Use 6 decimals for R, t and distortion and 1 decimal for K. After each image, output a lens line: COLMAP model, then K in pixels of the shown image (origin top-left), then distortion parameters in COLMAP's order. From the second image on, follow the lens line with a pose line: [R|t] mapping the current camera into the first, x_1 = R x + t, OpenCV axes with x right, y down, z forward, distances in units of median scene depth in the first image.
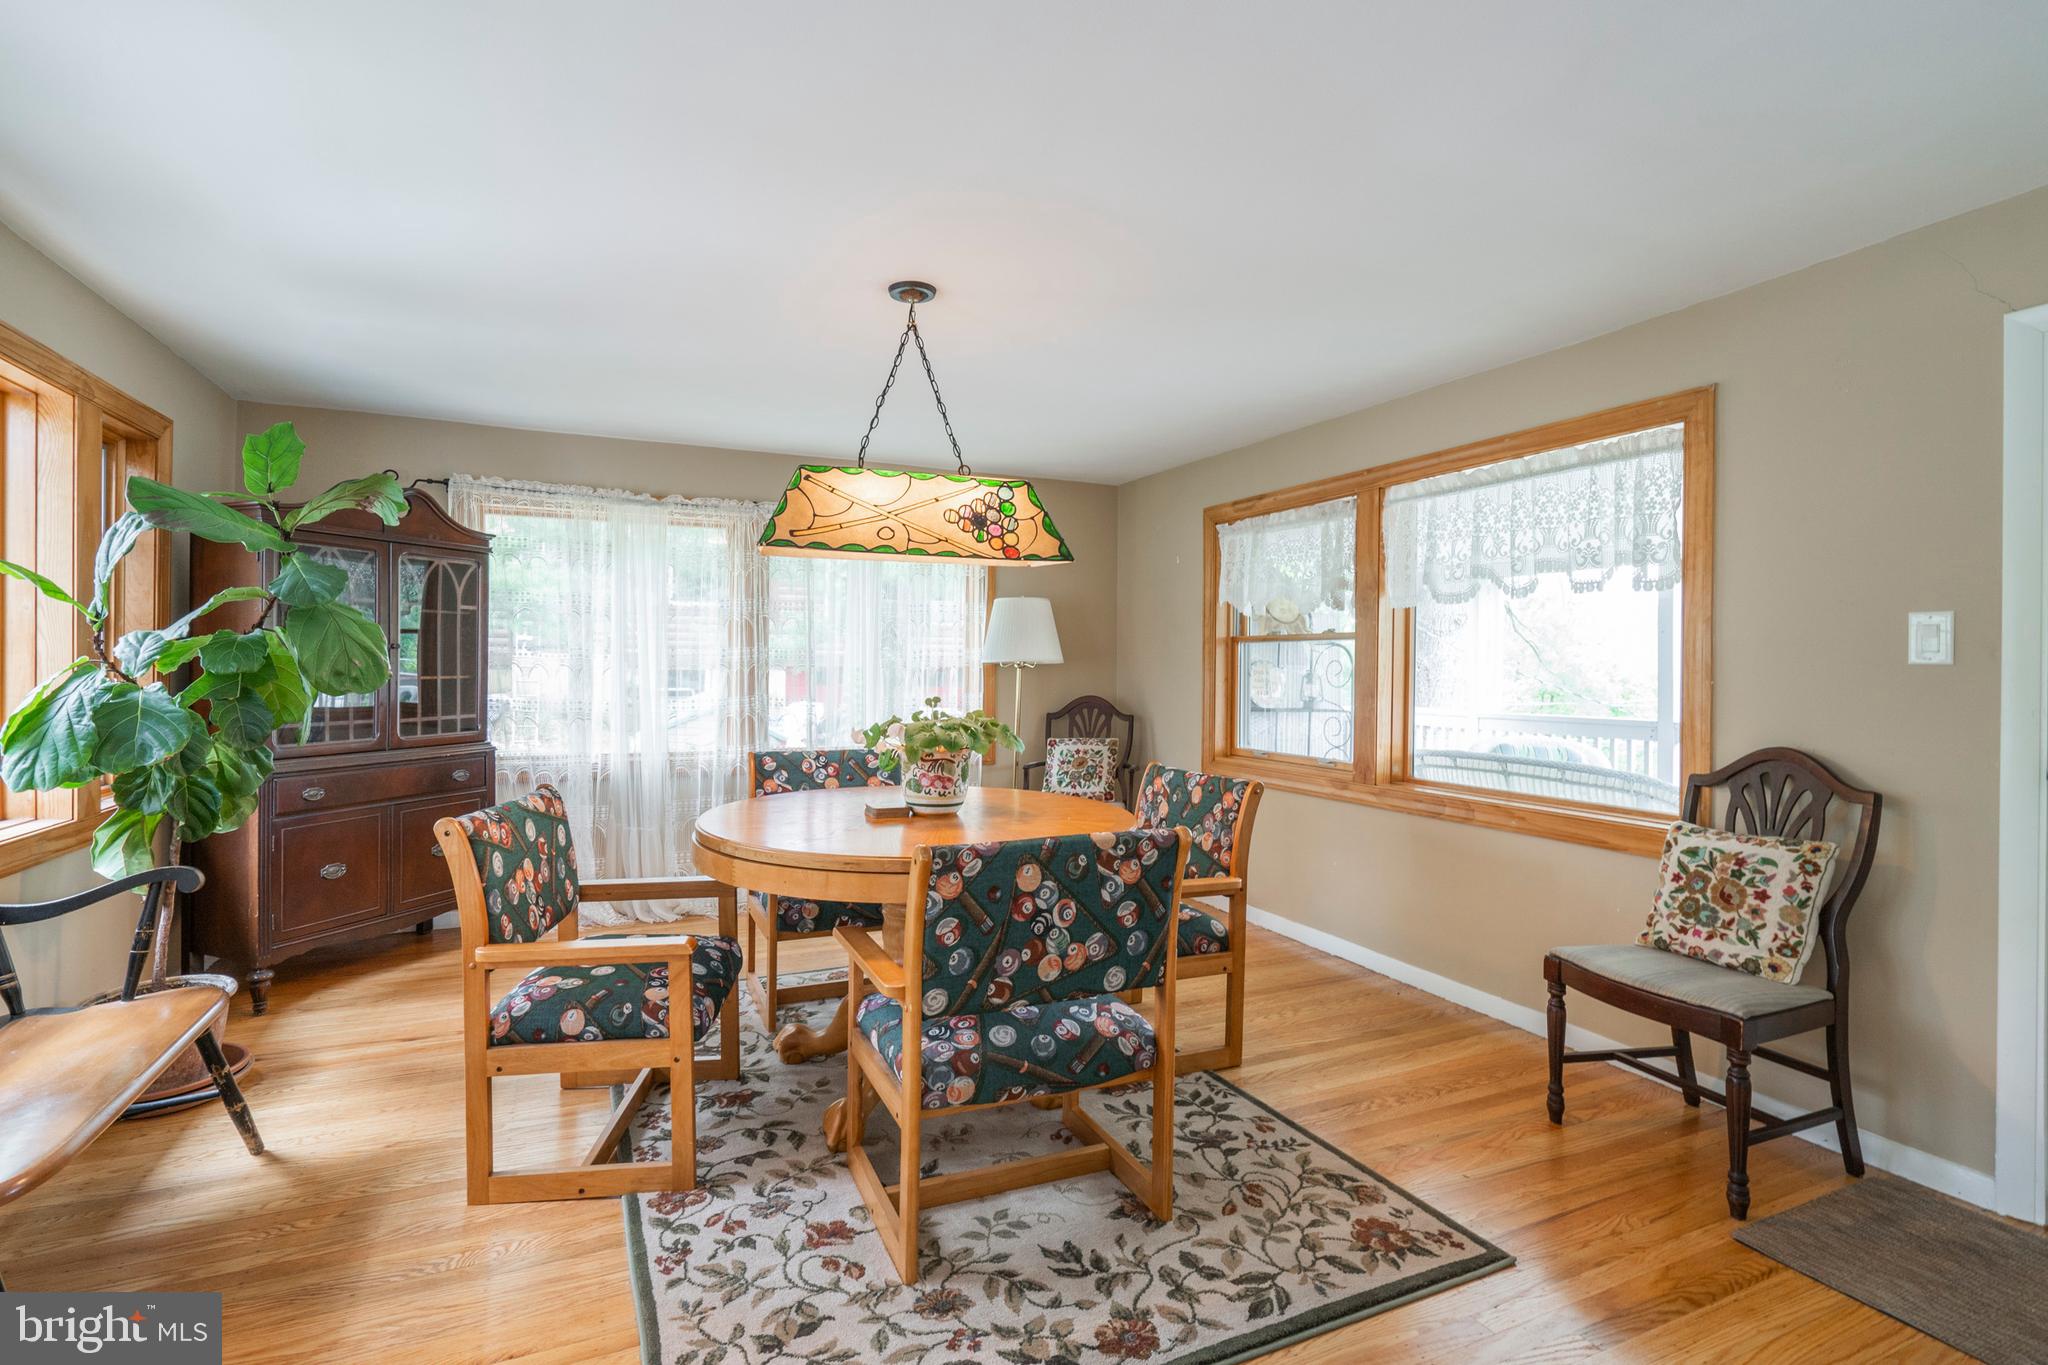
lens RADIAL K [[938.9, 0, 993.5], [0, 938.9, 672.3], [0, 0, 1]] dist [-0.005946, 0.001213]
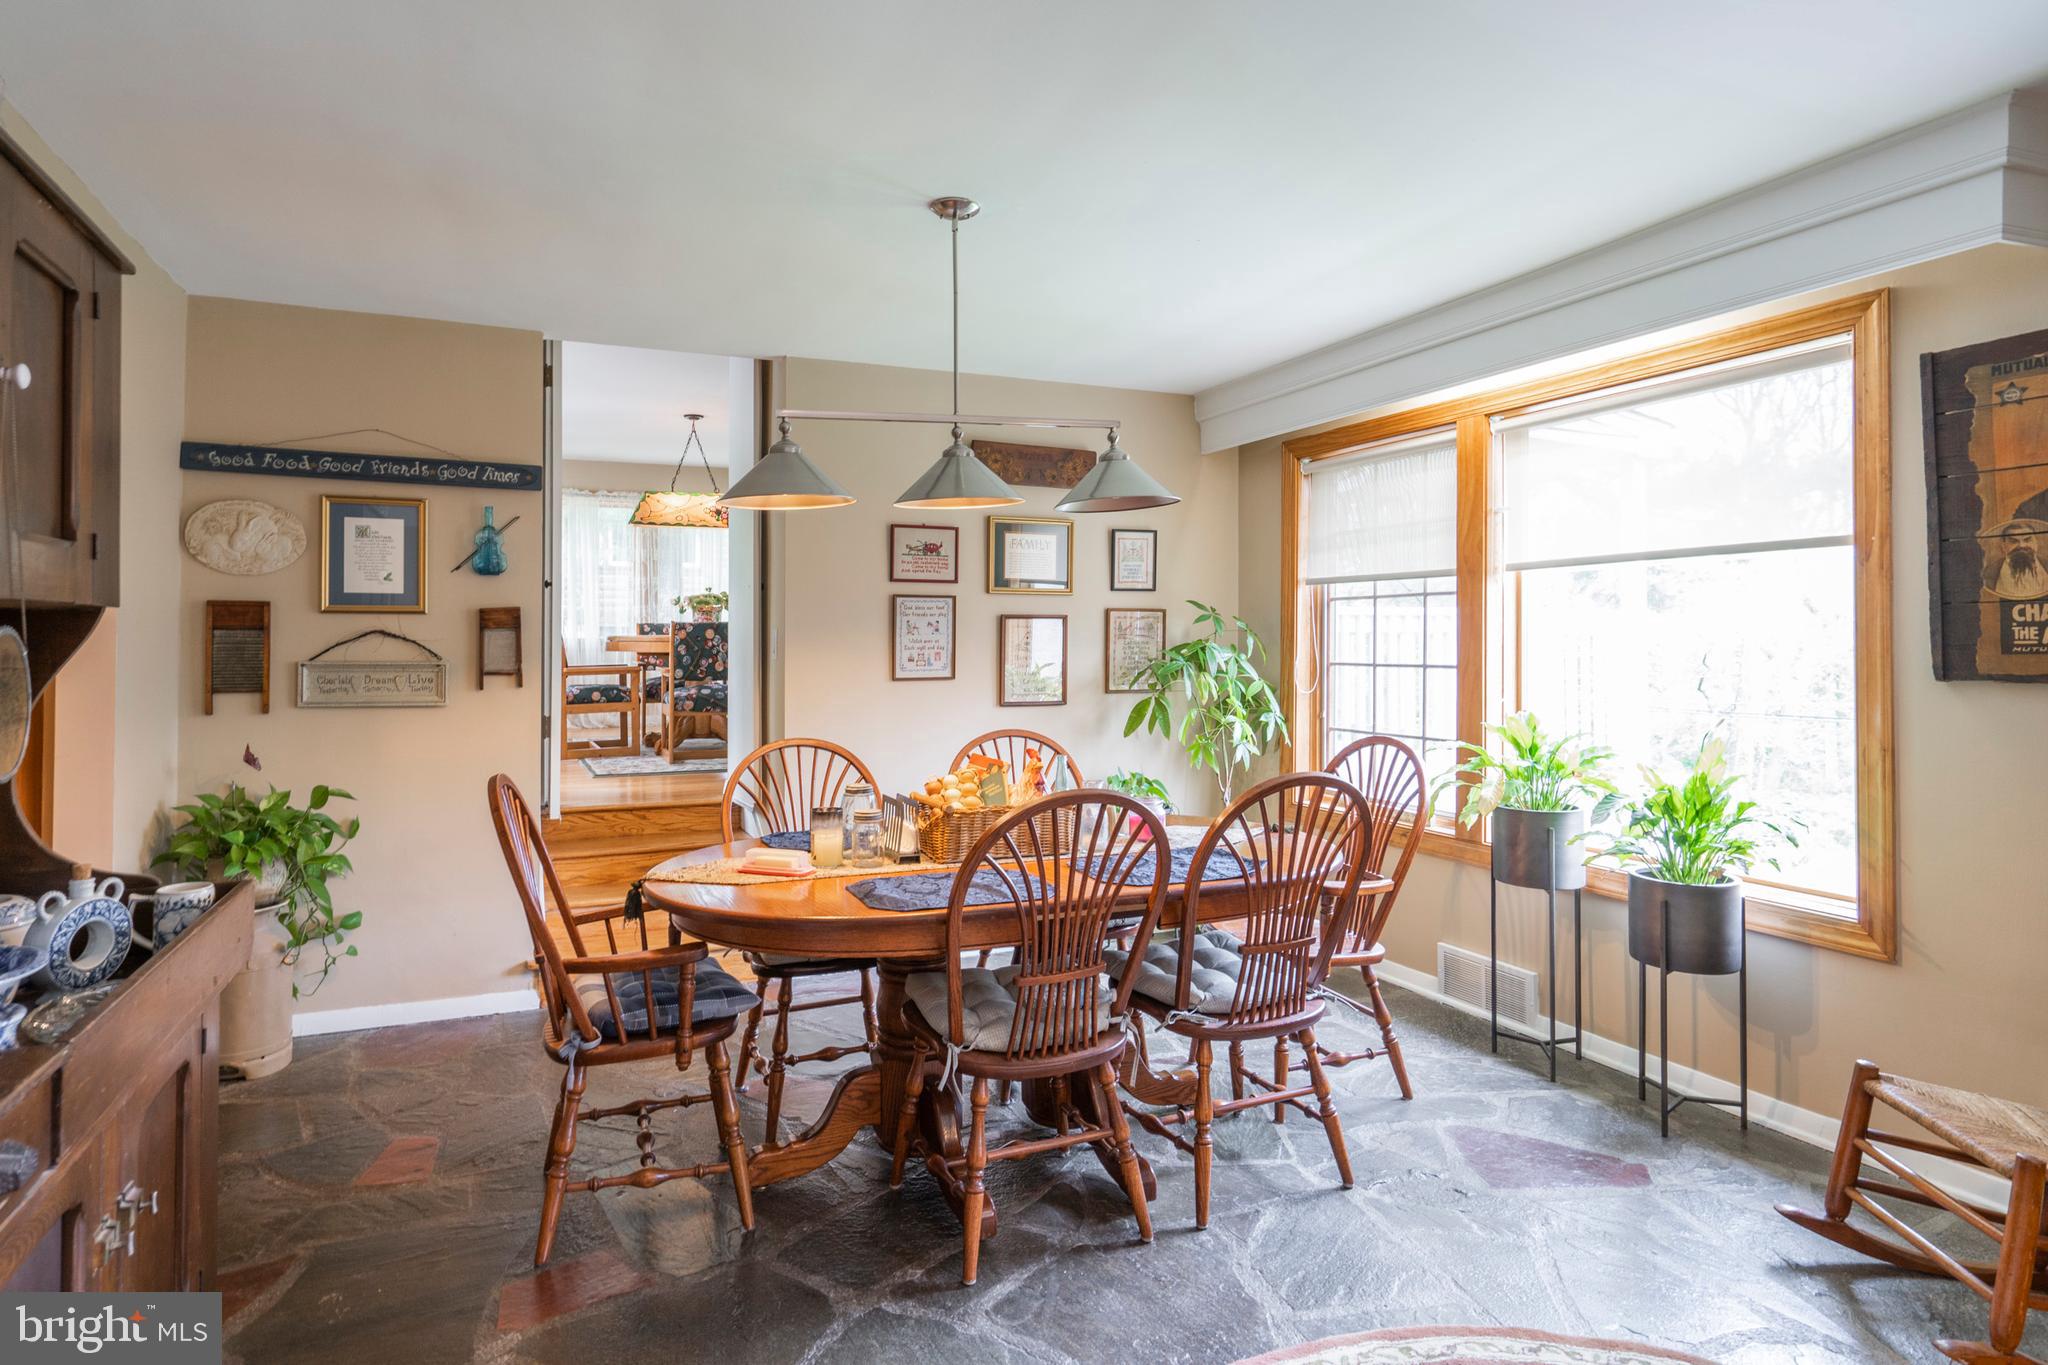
lens RADIAL K [[1063.4, 0, 952.4], [0, 1063.4, 648.6], [0, 0, 1]] dist [-0.004256, 0.000188]
pose [[0.999610, -0.004522, -0.027572, 0.678438], [0.004695, 0.999970, 0.006196, 0.183431], [0.027544, -0.006323, 0.999601, -1.791607]]
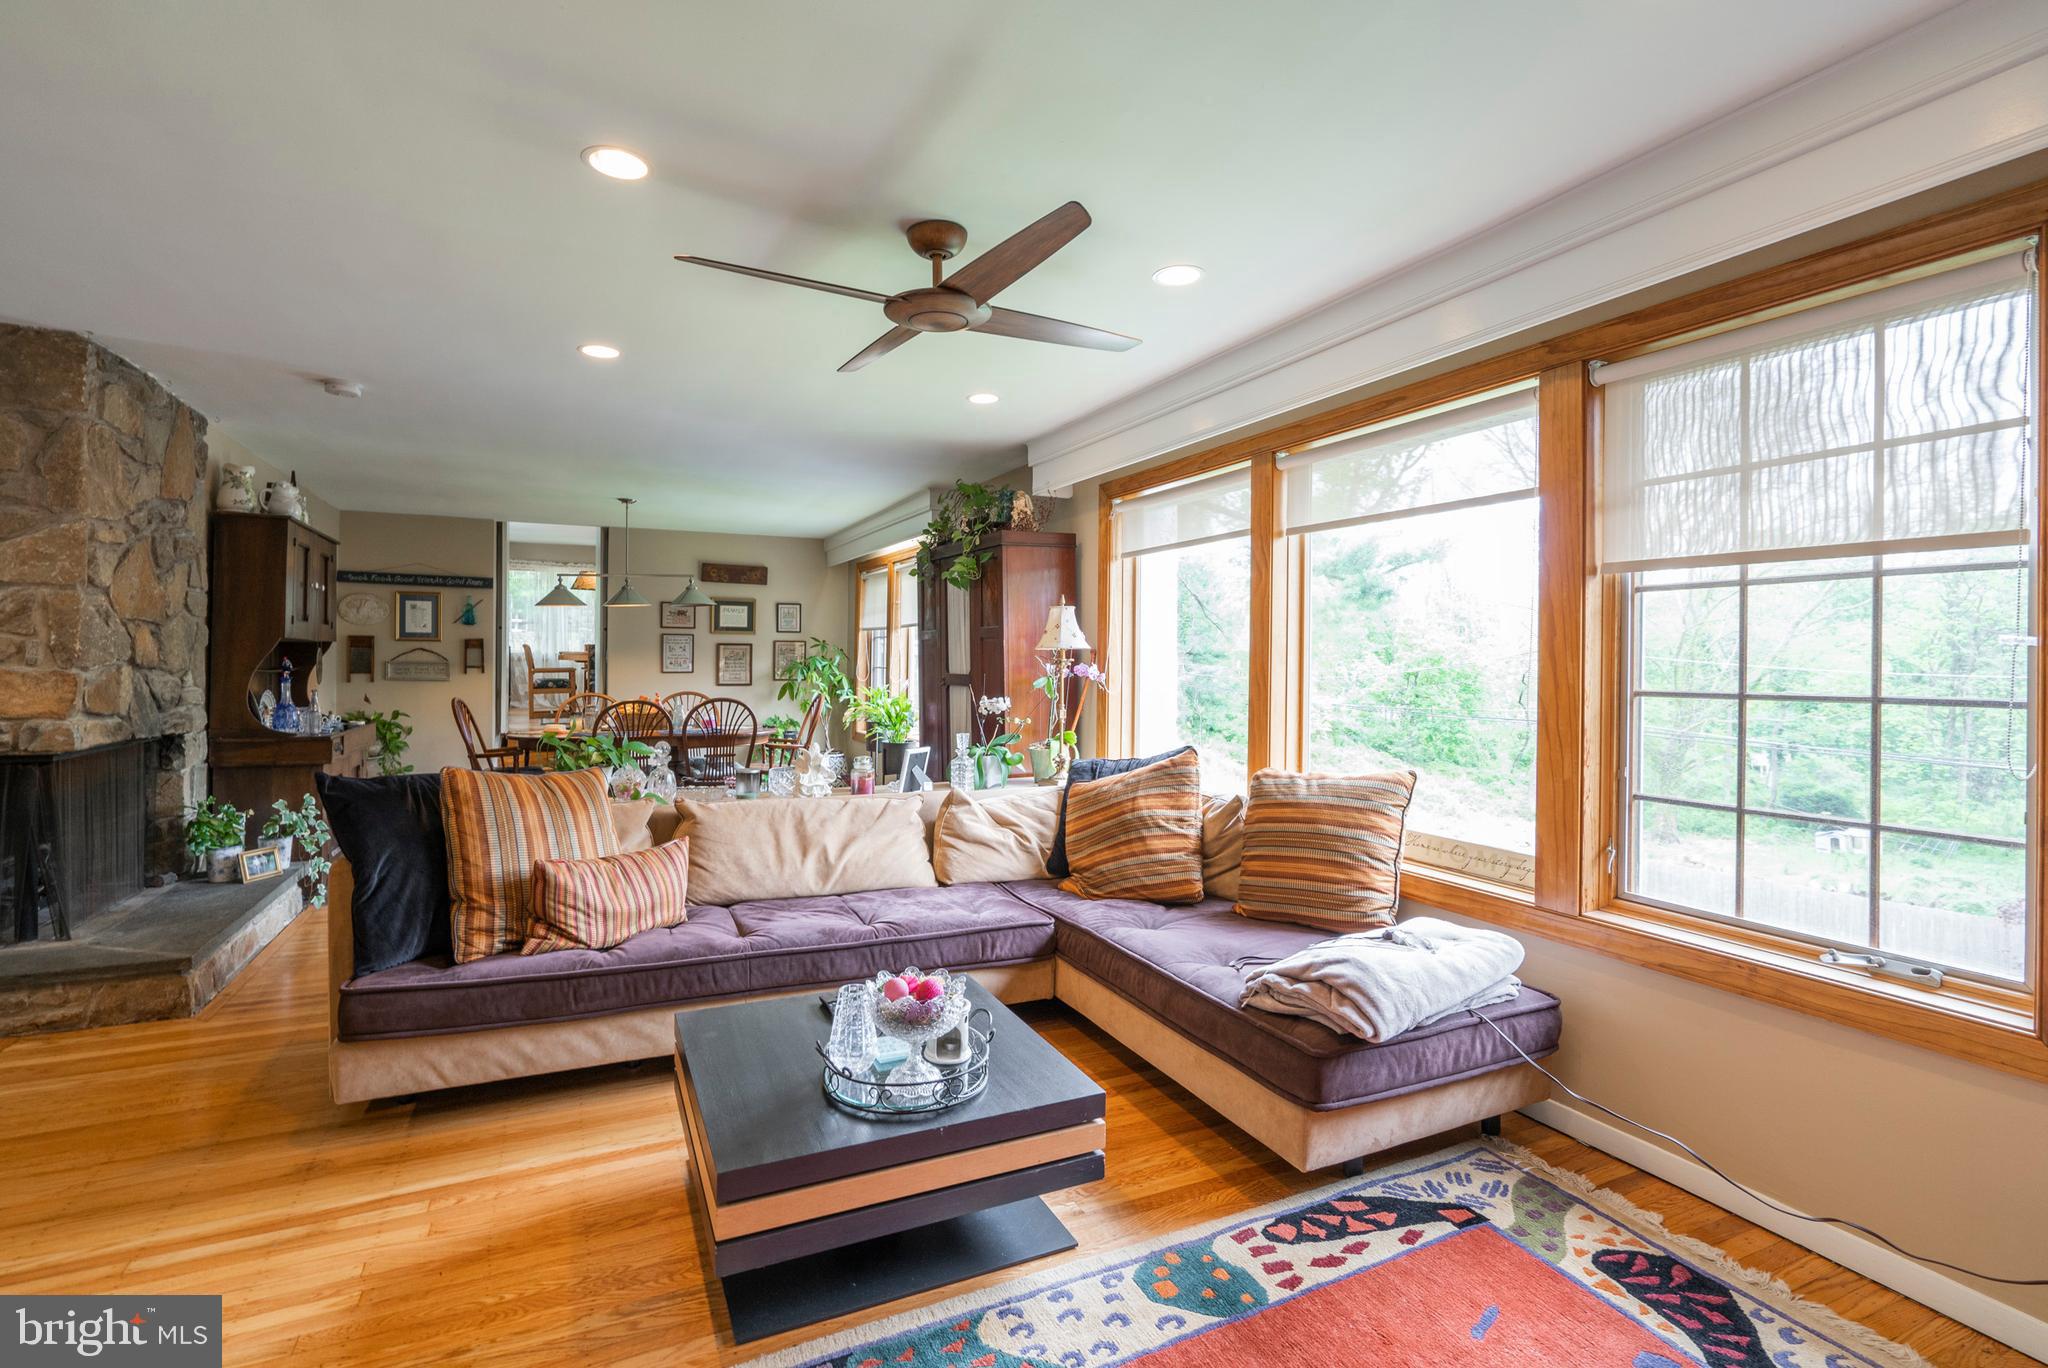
lens RADIAL K [[938.9, 0, 1008.2], [0, 938.9, 682.9], [0, 0, 1]] dist [-0.005946, 0.001213]
pose [[0.999933, 0.003647, 0.010991, 1.662356], [-0.003905, 0.999714, 0.023579, 0.196443], [-0.010902, -0.023620, 0.999662, -3.322958]]
